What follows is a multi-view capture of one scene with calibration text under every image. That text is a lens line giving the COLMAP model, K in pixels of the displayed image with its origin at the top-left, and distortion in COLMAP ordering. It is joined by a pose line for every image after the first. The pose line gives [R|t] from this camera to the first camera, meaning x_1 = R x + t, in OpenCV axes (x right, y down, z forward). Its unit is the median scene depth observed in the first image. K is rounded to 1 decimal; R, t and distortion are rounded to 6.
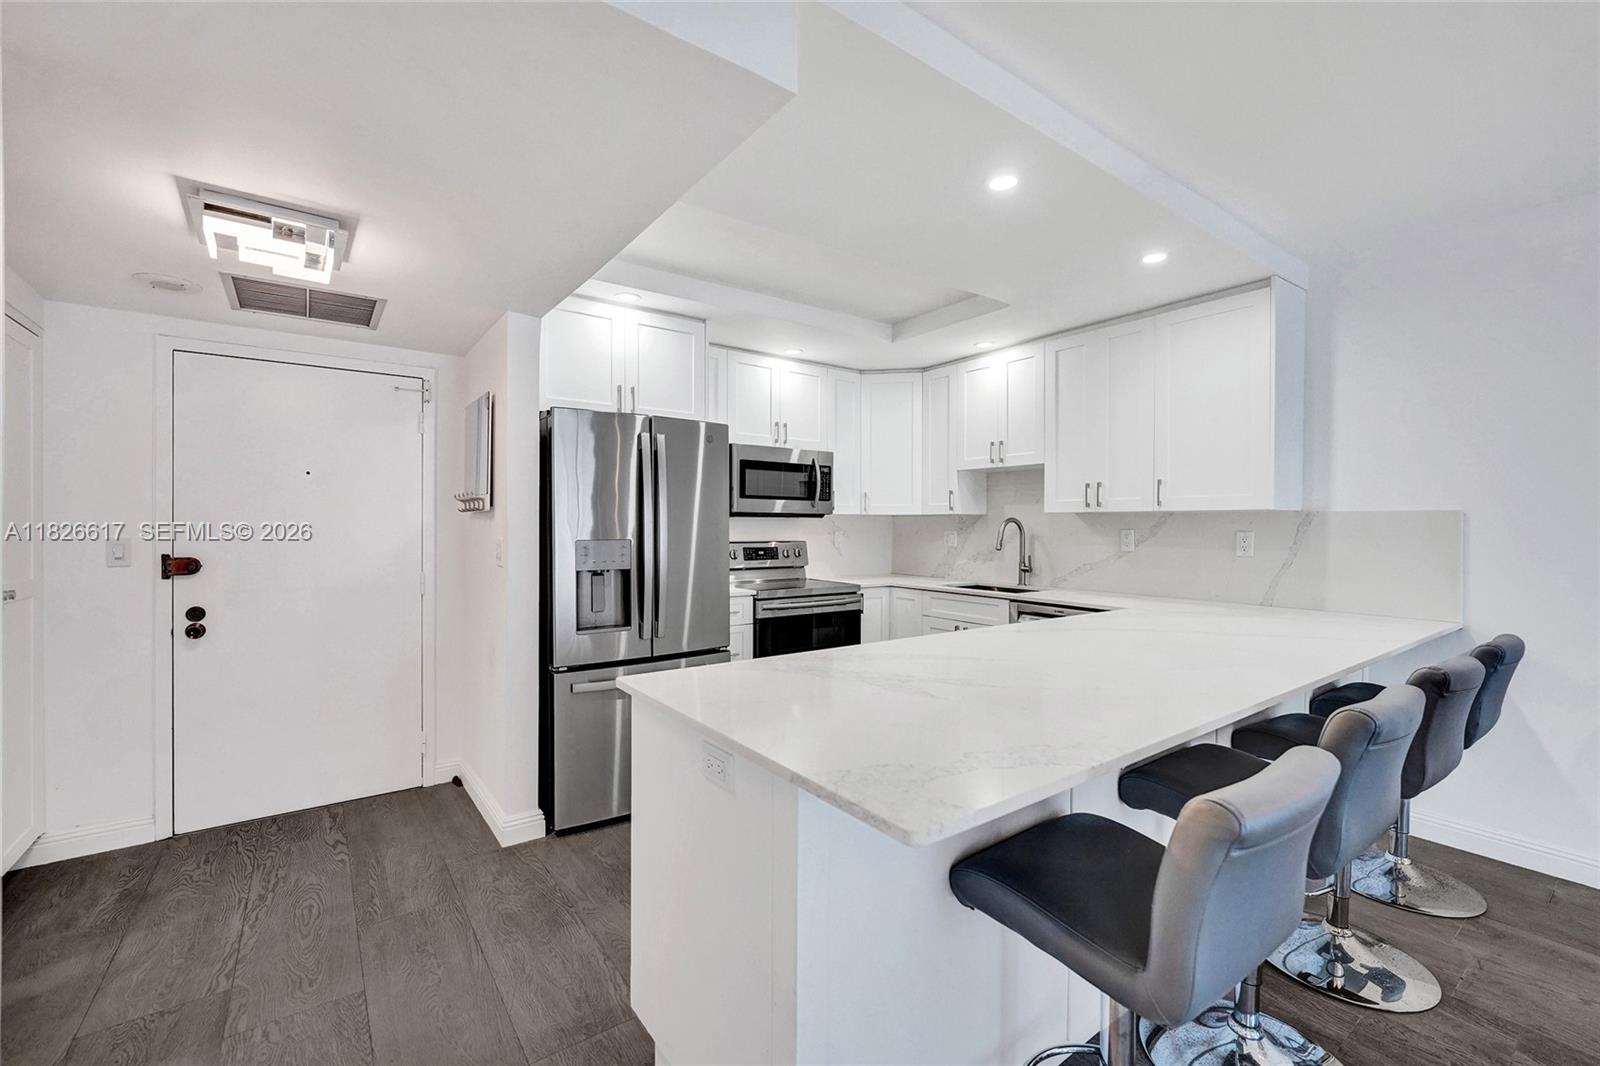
lens RADIAL K [[672.2, 0, 800.8], [0, 672.2, 531.6], [0, 0, 1]] dist [-0.000852, -0.000004]
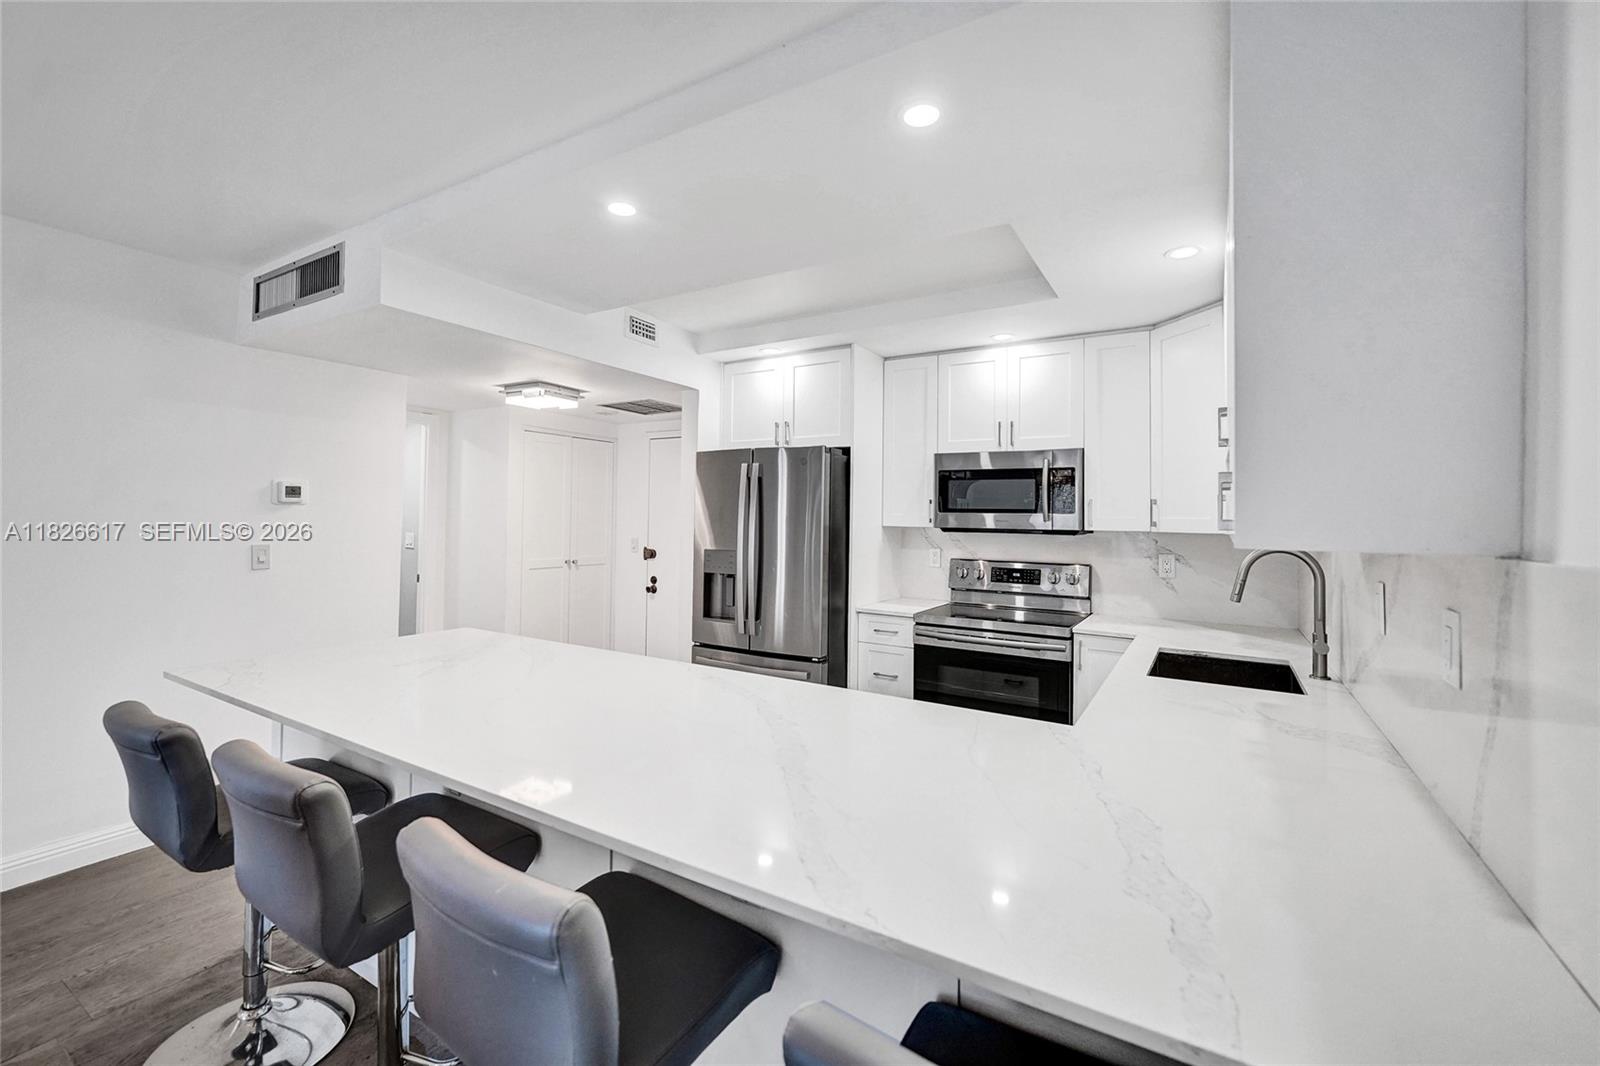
lens RADIAL K [[672.2, 0, 800.7], [0, 672.2, 506.3], [0, 0, 1]] dist [-0.000852, -0.000004]
pose [[0.373069, -0.018500, -0.927619, 0.673215], [-0.023908, 0.999278, -0.029544, -0.025043], [0.927496, 0.033199, 0.372357, 0.460956]]
